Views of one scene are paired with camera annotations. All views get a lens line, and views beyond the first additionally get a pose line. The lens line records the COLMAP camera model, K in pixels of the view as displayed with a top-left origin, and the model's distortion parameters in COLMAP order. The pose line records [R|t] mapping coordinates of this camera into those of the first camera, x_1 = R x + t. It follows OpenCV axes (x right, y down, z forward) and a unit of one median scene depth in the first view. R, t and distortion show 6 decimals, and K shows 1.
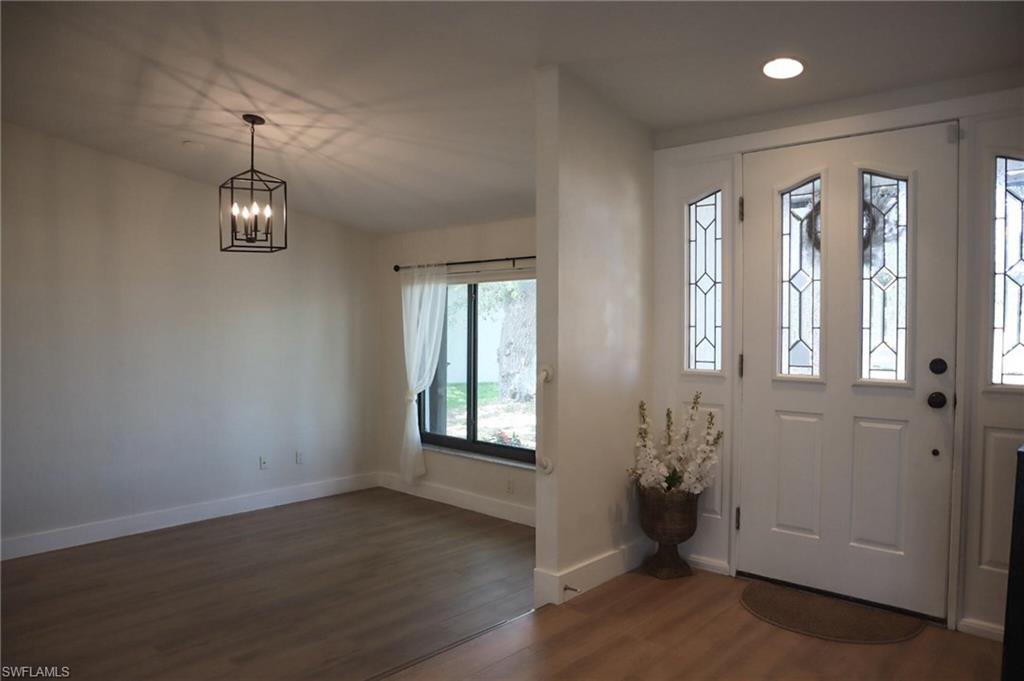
lens RADIAL K [[723.4, 0, 534.5], [0, 723.4, 351.5], [0, 0, 1]] dist [-0.052333, 0.003271]
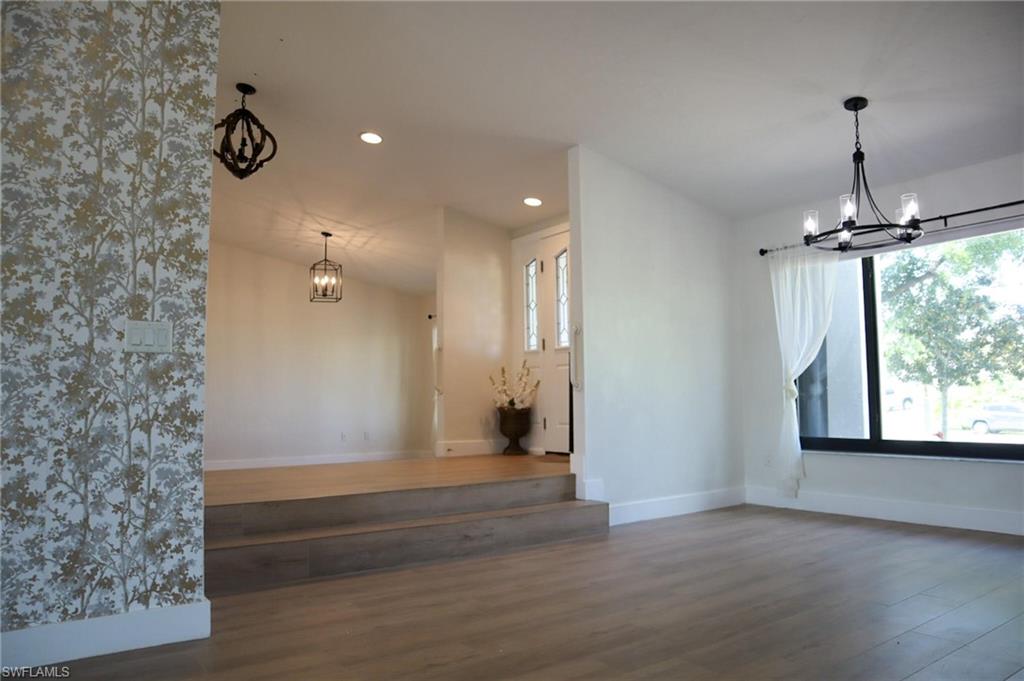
lens RADIAL K [[723.4, 0, 534.5], [0, 723.4, 351.5], [0, 0, 1]] dist [-0.052333, 0.003271]
pose [[0.982101, -0.025890, -0.186569, 0.539431], [0.006134, 0.994379, -0.105698, 0.212204], [0.188256, 0.102661, 0.976740, -0.808106]]
